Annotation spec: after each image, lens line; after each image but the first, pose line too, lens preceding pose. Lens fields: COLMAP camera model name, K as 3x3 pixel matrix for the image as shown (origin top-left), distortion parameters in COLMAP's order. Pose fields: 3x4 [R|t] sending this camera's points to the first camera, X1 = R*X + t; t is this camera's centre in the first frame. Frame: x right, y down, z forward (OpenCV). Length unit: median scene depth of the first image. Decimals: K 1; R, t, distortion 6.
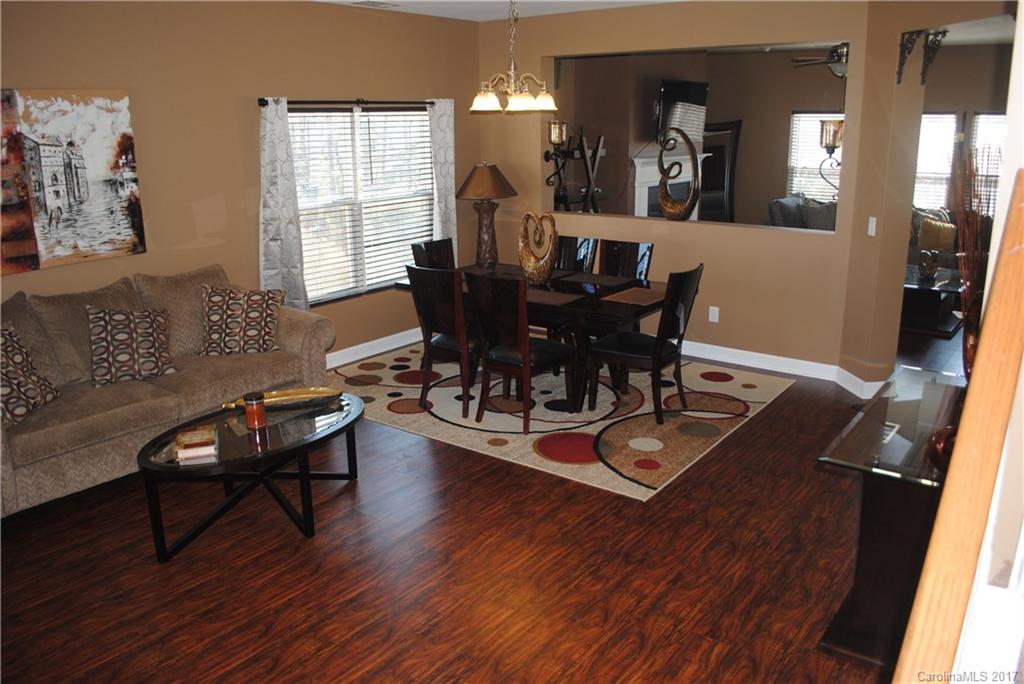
lens RADIAL K [[813.6, 0, 507.6], [0, 813.6, 338.9], [0, 0, 1]] dist [-0.076817, 0.009329]
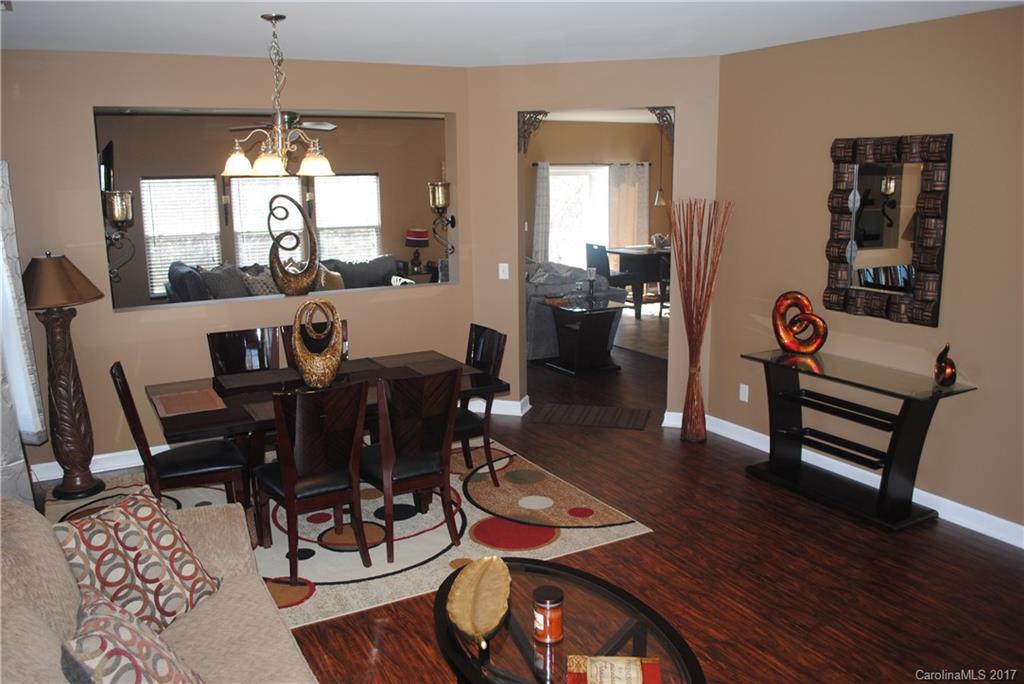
lens RADIAL K [[813.6, 0, 507.7], [0, 813.6, 345.7], [0, 0, 1]] dist [-0.076817, 0.009329]
pose [[0.408721, -0.184415, 0.893834, -0.682898], [0.247102, 0.965153, 0.086138, -0.147754], [-0.878572, 0.185662, 0.440047, 0.534548]]
